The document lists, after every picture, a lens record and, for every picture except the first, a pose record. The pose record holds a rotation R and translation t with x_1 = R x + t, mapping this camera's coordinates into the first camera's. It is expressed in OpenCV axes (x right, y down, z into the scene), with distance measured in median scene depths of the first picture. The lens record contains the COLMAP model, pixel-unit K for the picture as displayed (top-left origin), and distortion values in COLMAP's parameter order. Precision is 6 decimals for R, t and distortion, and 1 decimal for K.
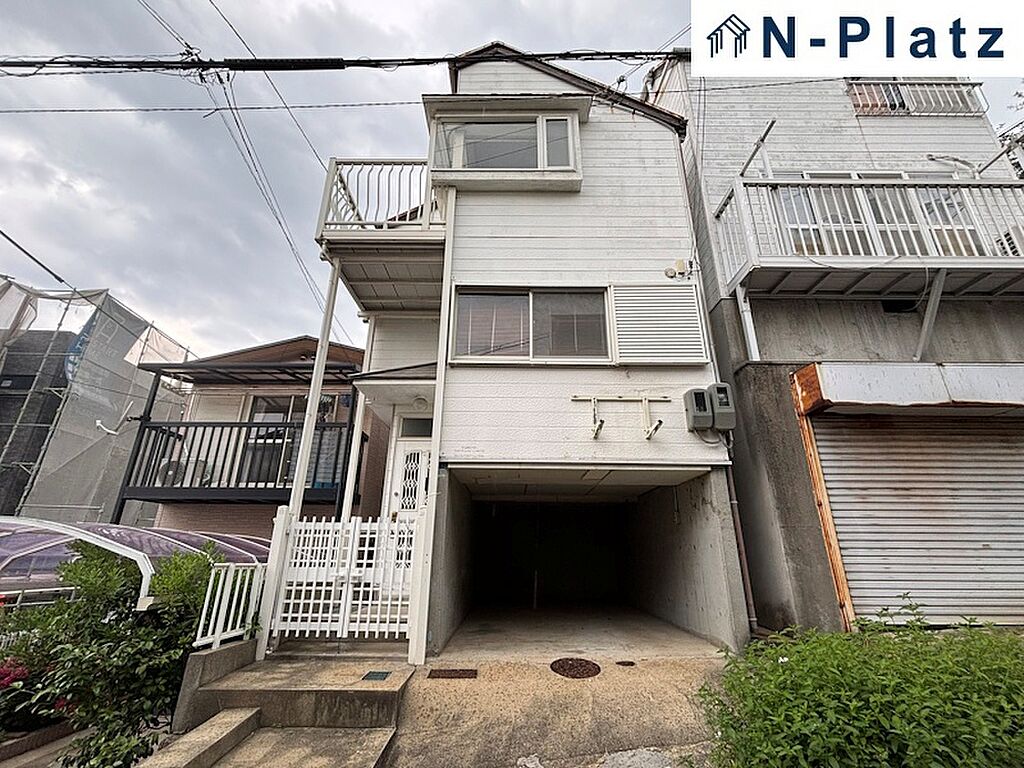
lens RADIAL K [[461.8, 0, 513.1], [0, 461.8, 382.3], [0, 0, 1]] dist [-0.004894, 0.002200]
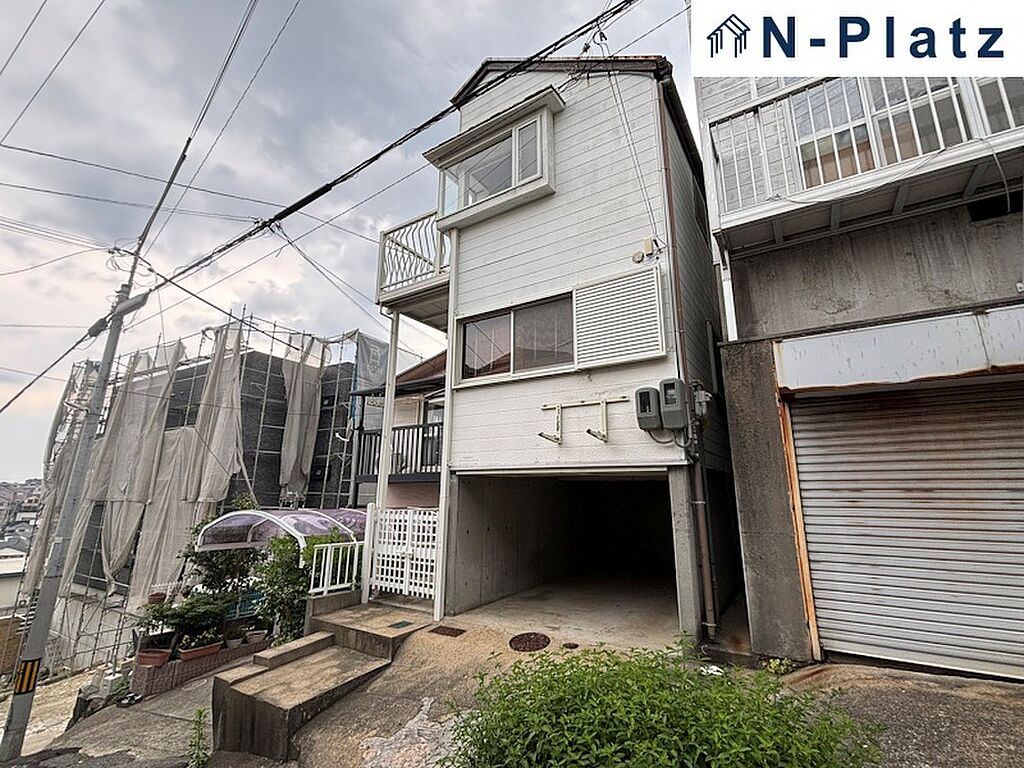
lens RADIAL K [[461.8, 0, 511.2], [0, 461.8, 382.5], [0, 0, 1]] dist [-0.004894, 0.002200]
pose [[0.837194, -0.129525, -0.531347, 0.645980], [0.191828, 0.979372, 0.063507, -0.106159], [0.512161, -0.155095, 0.844770, 0.043696]]
